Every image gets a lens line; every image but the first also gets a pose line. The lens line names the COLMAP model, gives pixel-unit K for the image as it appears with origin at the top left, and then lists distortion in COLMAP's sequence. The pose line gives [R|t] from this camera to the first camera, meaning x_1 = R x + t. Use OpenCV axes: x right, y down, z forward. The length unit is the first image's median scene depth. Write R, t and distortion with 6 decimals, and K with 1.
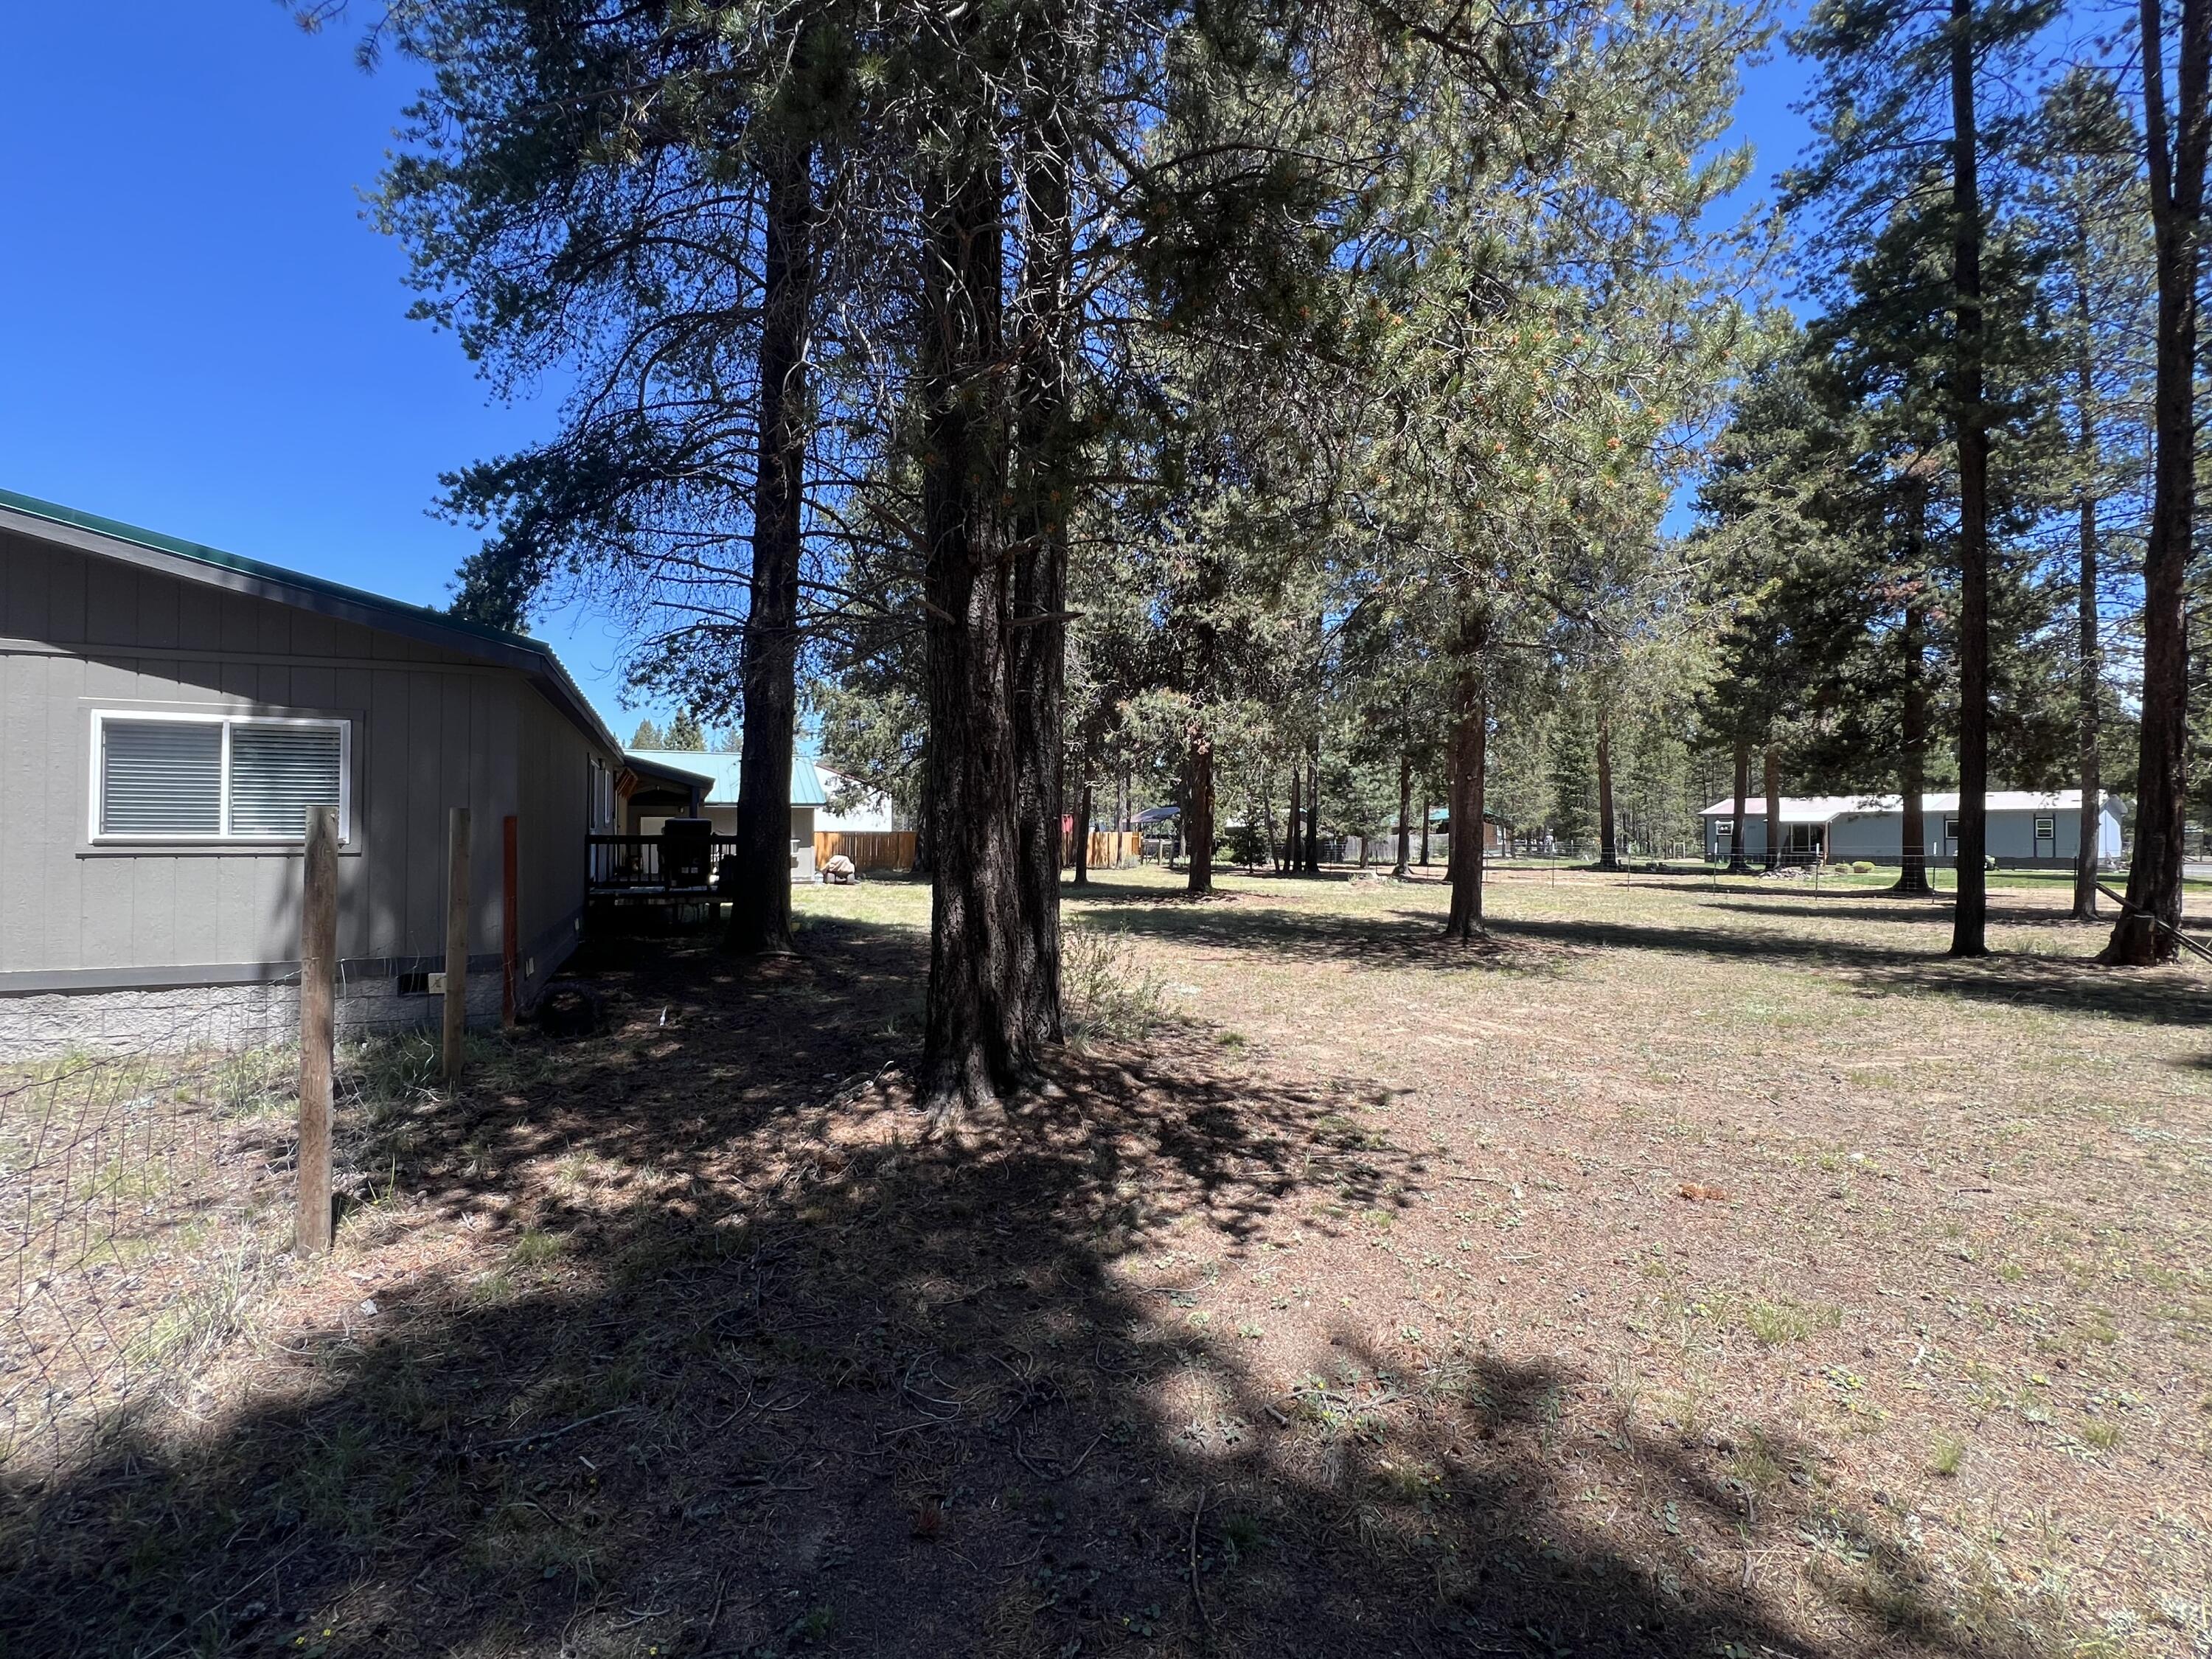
lens RADIAL K [[963.9, 0, 1103.6], [0, 963.9, 824.6], [0, 0, 1]] dist [-0.000246, -0.000016]
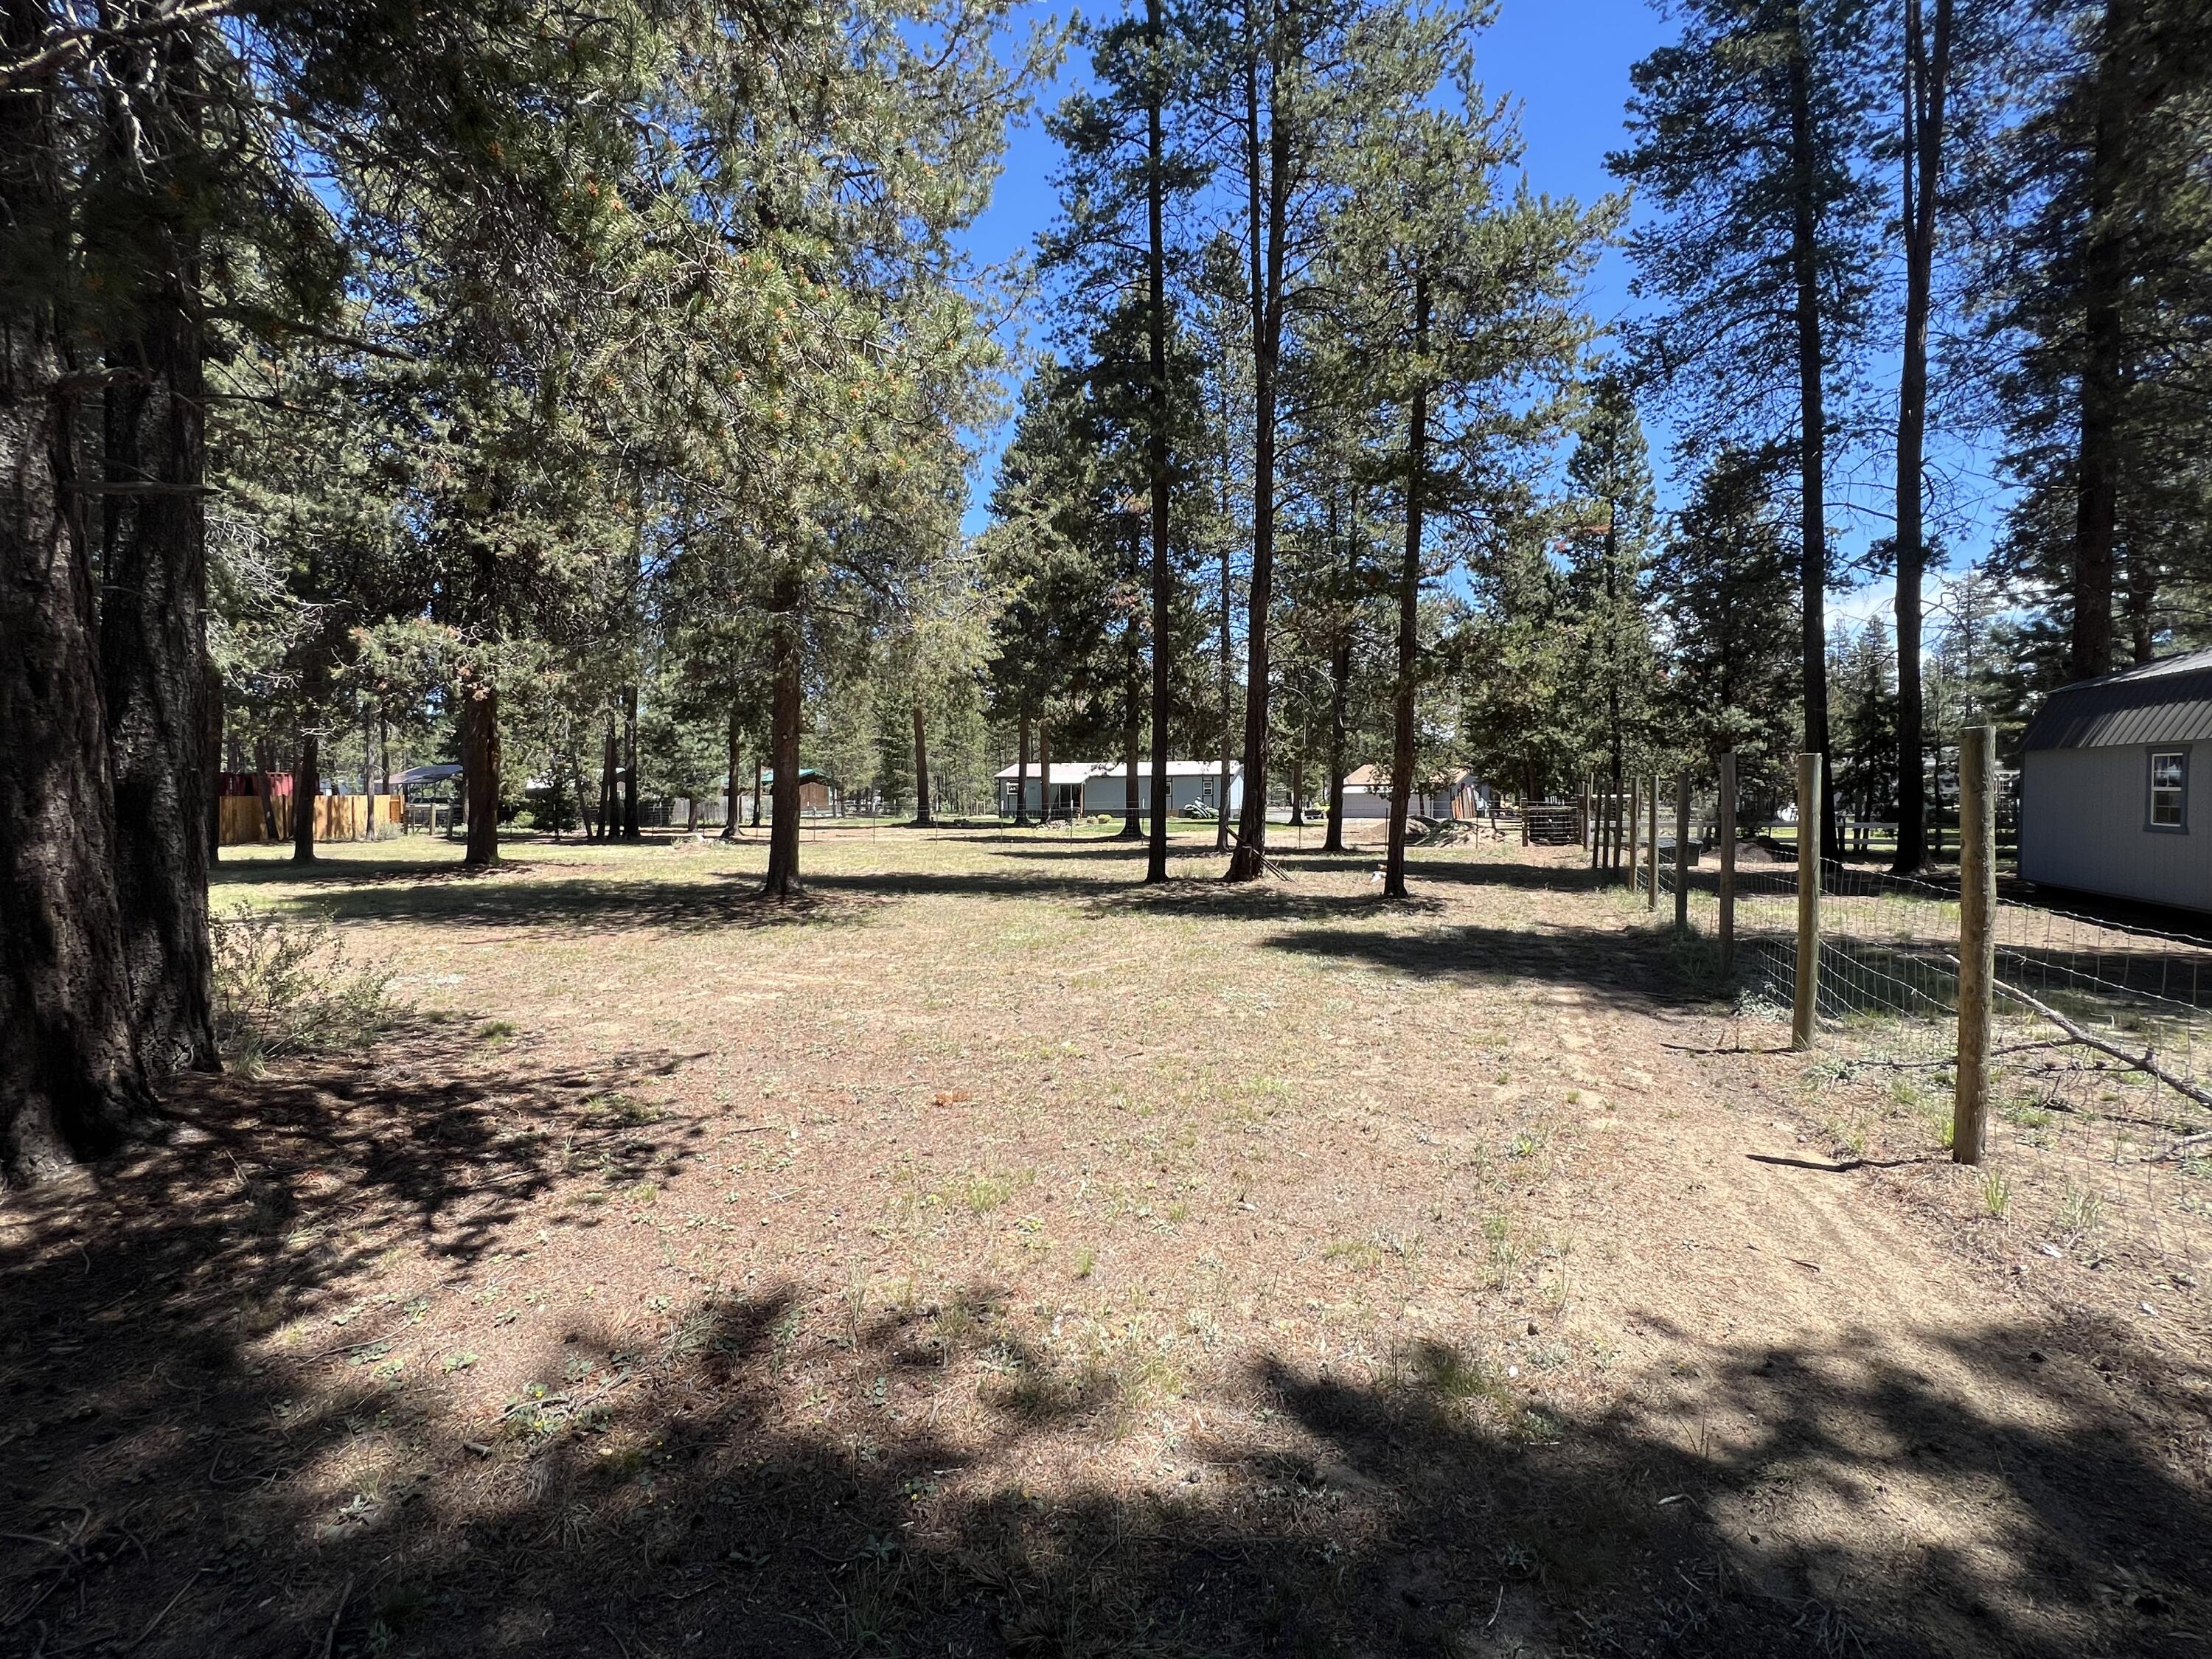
lens RADIAL K [[963.9, 0, 1103.6], [0, 963.9, 824.6], [0, 0, 1]] dist [-0.000246, -0.000016]
pose [[0.789152, -0.025276, 0.613678, 0.024419], [0.000987, 0.999204, 0.039886, 0.003493], [-0.614197, -0.030870, 0.788548, -0.004166]]
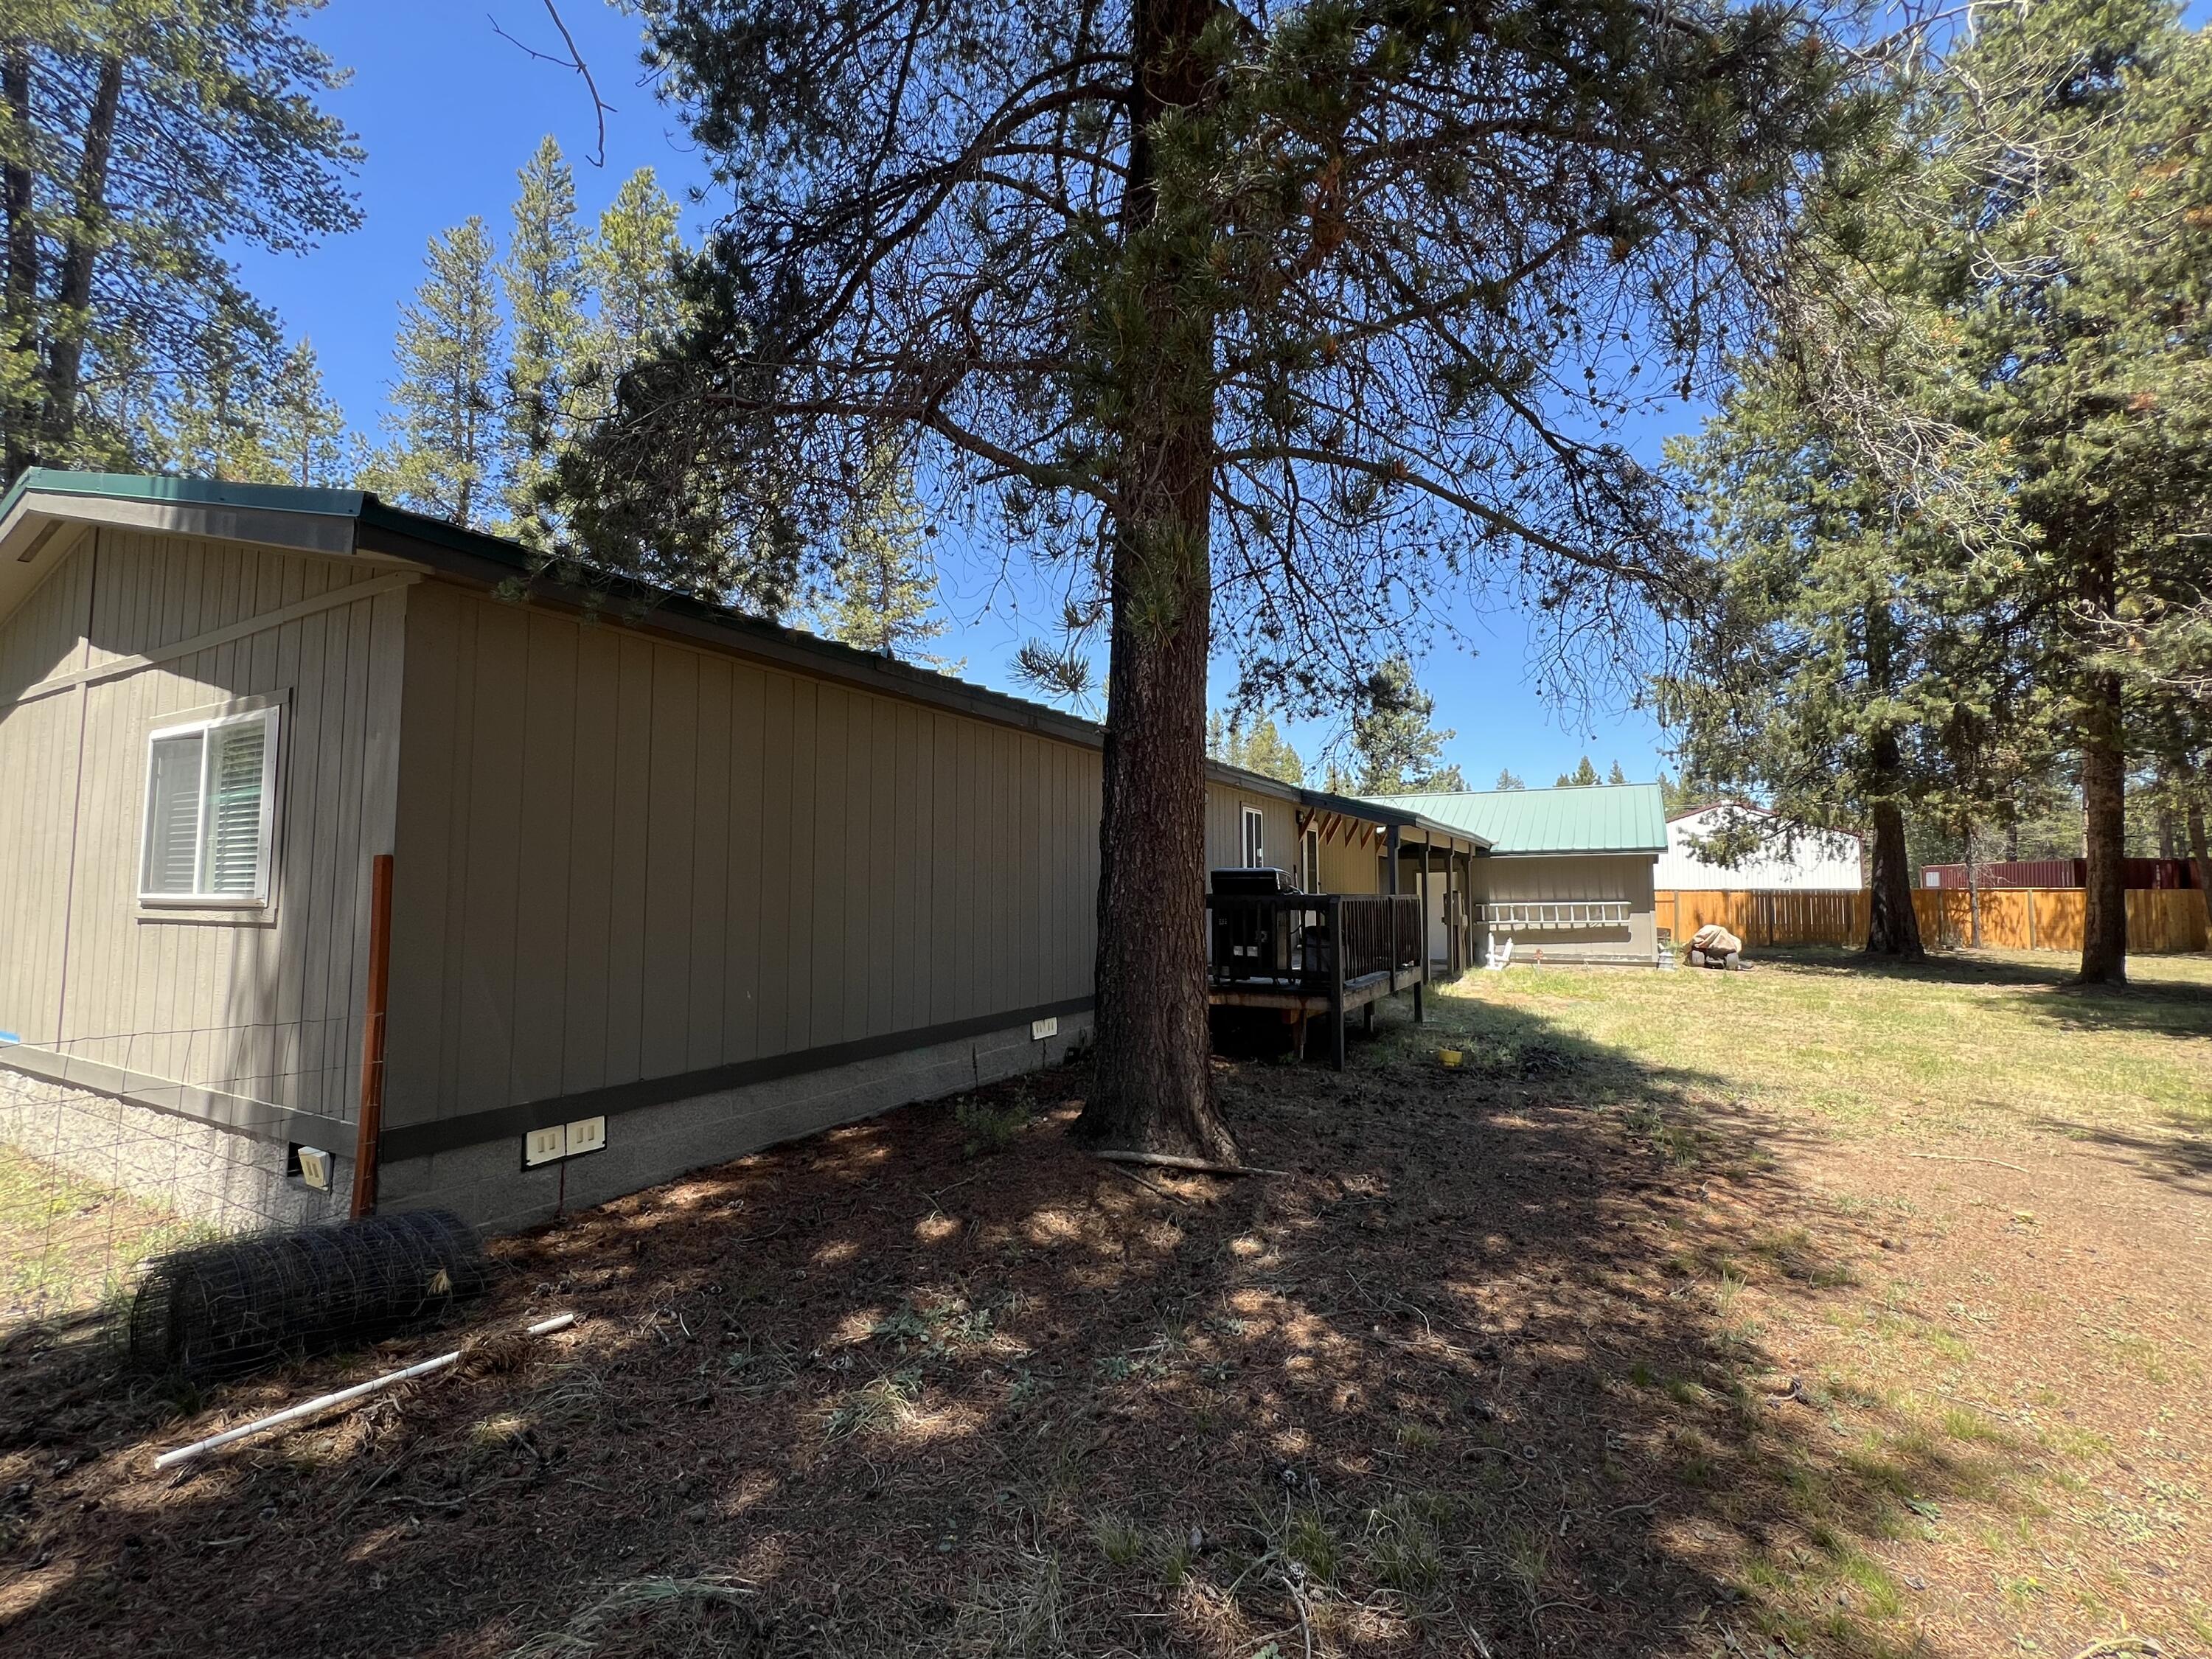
lens RADIAL K [[963.9, 0, 1103.6], [0, 963.9, 824.6], [0, 0, 1]] dist [-0.000246, -0.000016]
pose [[0.618195, -0.059043, -0.783804, 0.010956], [0.008731, 0.997629, -0.068264, 0.008755], [0.785976, 0.035357, 0.617245, 0.669818]]
